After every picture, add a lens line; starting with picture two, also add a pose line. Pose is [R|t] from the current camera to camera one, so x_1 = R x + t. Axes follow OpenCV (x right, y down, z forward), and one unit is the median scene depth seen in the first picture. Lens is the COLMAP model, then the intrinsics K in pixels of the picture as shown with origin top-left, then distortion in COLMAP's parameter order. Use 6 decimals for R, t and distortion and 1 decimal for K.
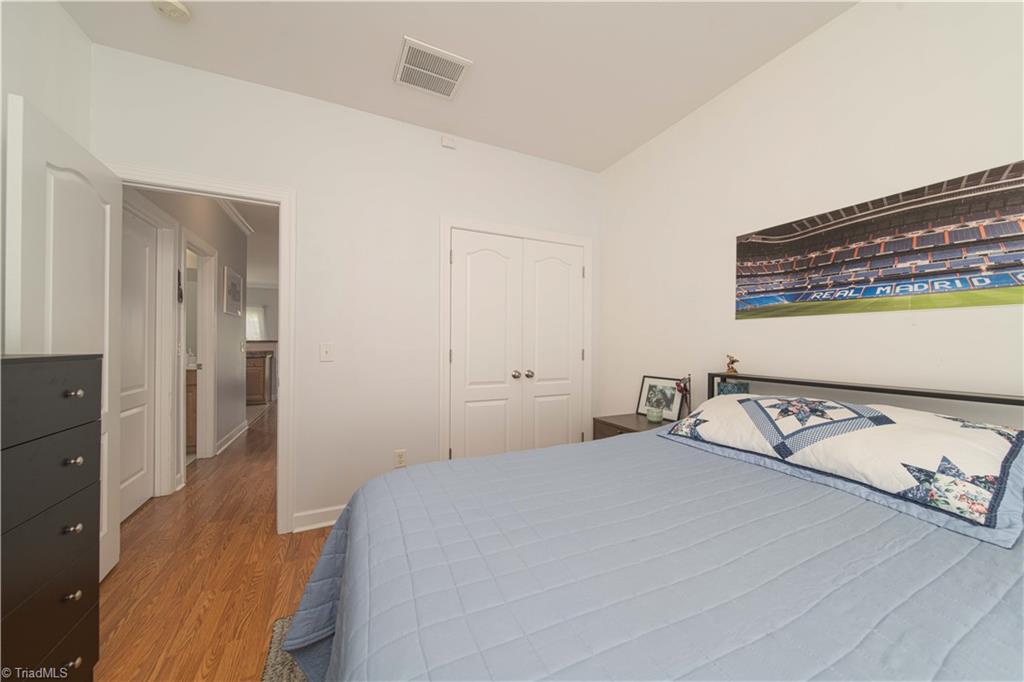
lens RADIAL K [[359.3, 0, 516.1], [0, 359.3, 340.8], [0, 0, 1]] dist [-0.000275, -0.001677]
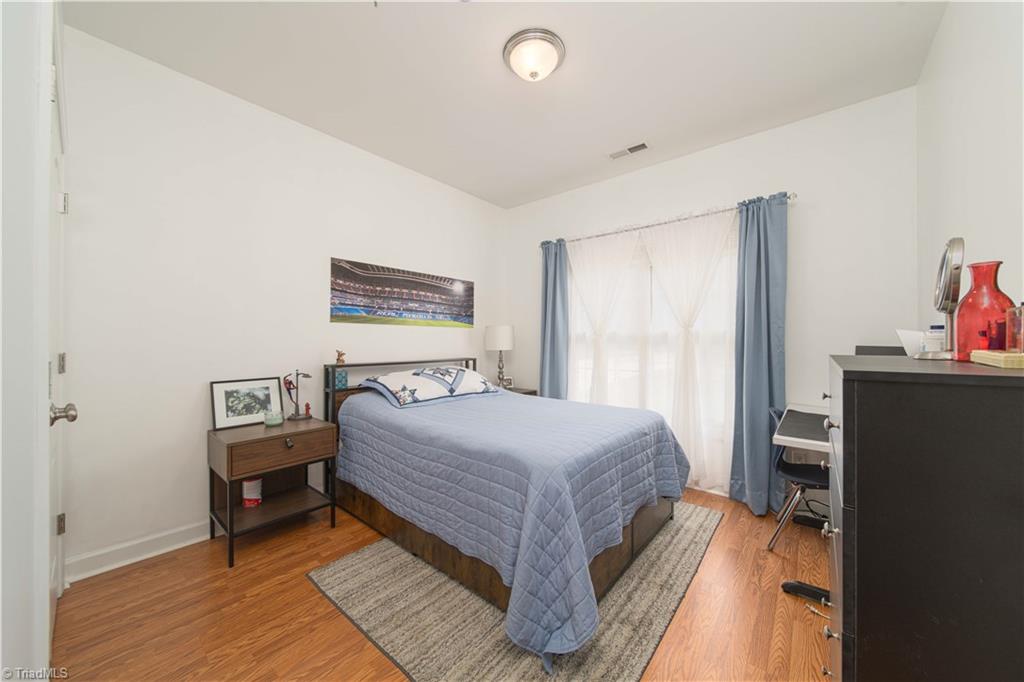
lens RADIAL K [[359.3, 0, 516.1], [0, 359.3, 340.8], [0, 0, 1]] dist [-0.000275, -0.001677]
pose [[-0.411265, -0.002636, 0.911512, -0.908900], [-0.007654, 0.999971, -0.000562, 0.003006], [-0.911484, -0.007208, -0.411273, 1.020988]]
